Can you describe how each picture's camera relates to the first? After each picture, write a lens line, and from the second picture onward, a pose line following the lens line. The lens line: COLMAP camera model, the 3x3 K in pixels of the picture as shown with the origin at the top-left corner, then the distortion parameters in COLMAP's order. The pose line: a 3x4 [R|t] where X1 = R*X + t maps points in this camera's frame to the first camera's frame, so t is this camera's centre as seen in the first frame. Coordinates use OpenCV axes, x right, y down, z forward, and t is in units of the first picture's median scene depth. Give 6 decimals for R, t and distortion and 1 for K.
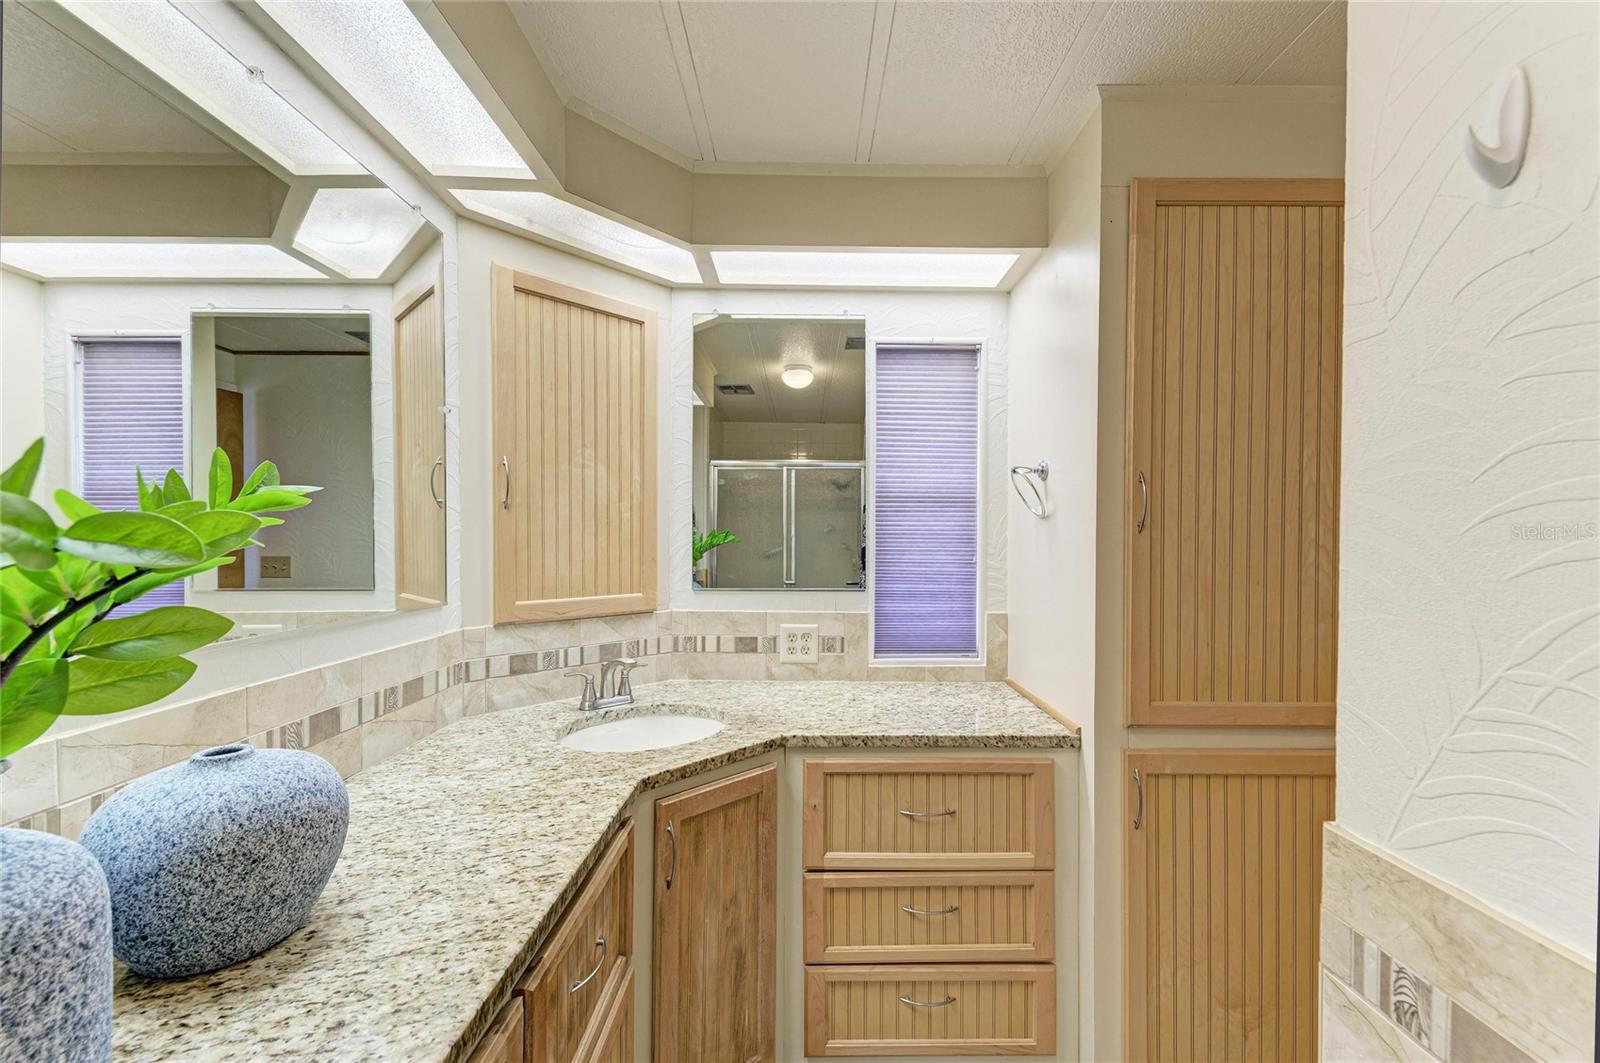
lens RADIAL K [[614.8, 0, 813.8], [0, 614.8, 541.6], [0, 0, 1]] dist [0.029923, -0.010278]
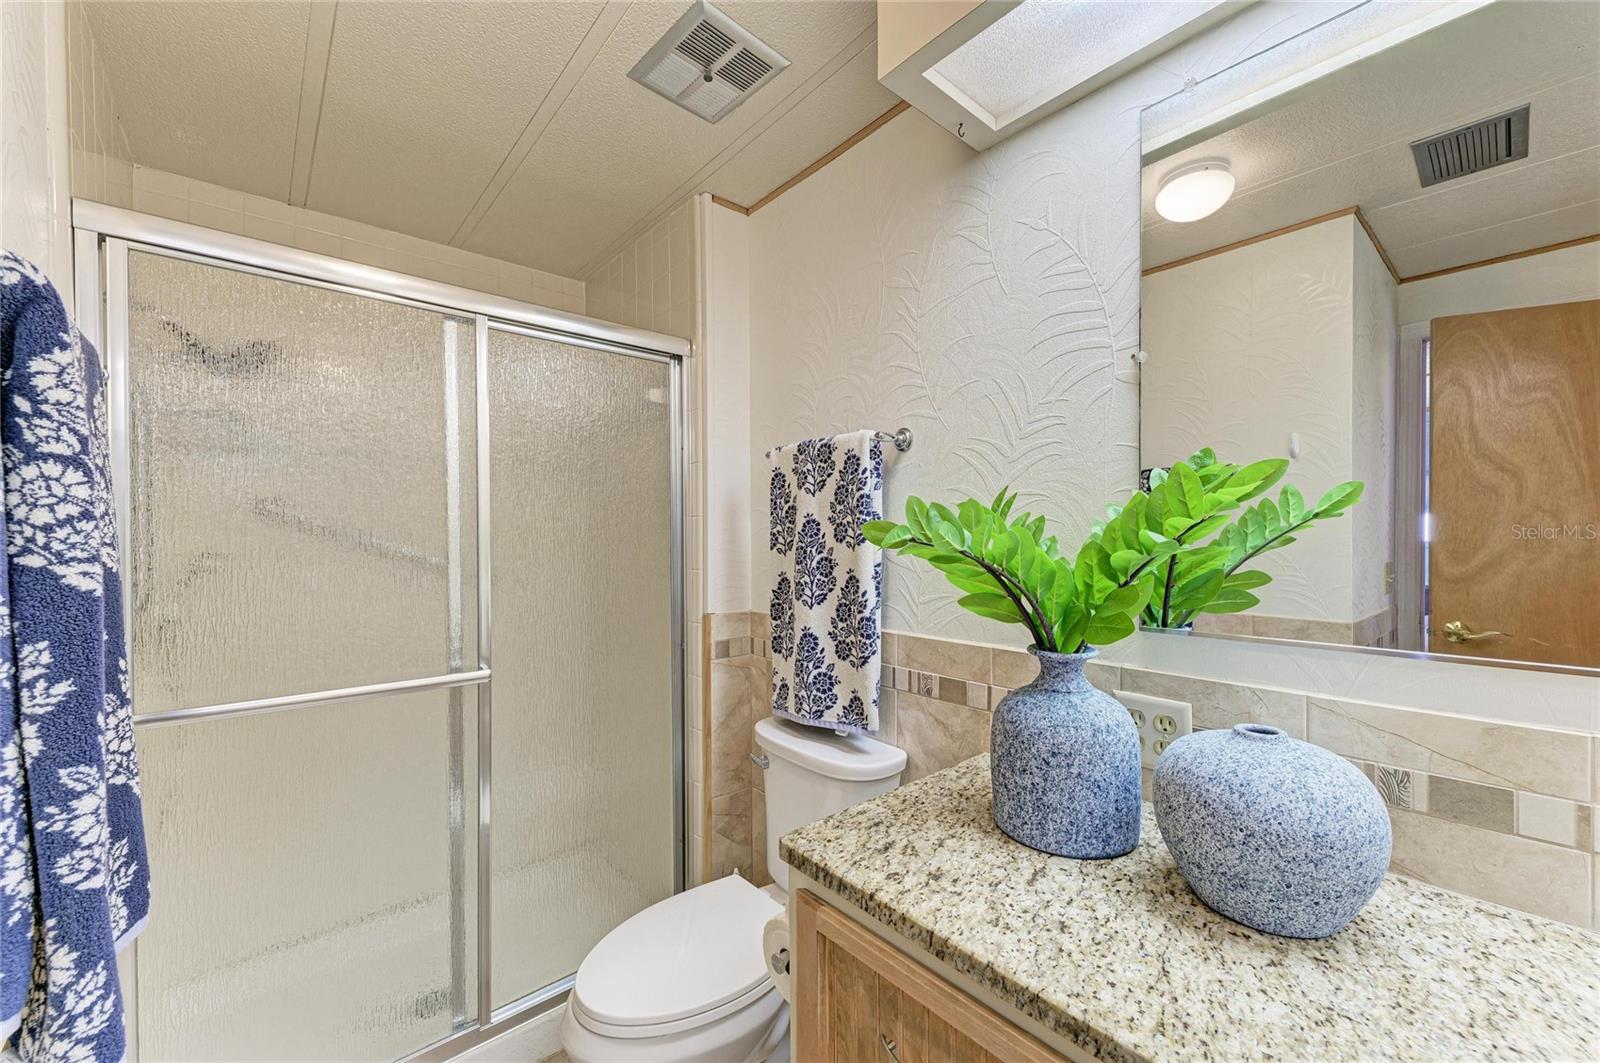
lens RADIAL K [[614.8, 0, 813.8], [0, 614.8, 541.6], [0, 0, 1]] dist [0.029923, -0.010278]
pose [[-0.748038, 0.014208, -0.663504, 0.359413], [0.007789, 0.999890, 0.012629, -0.009088], [0.663611, 0.004279, -0.748066, 1.350646]]
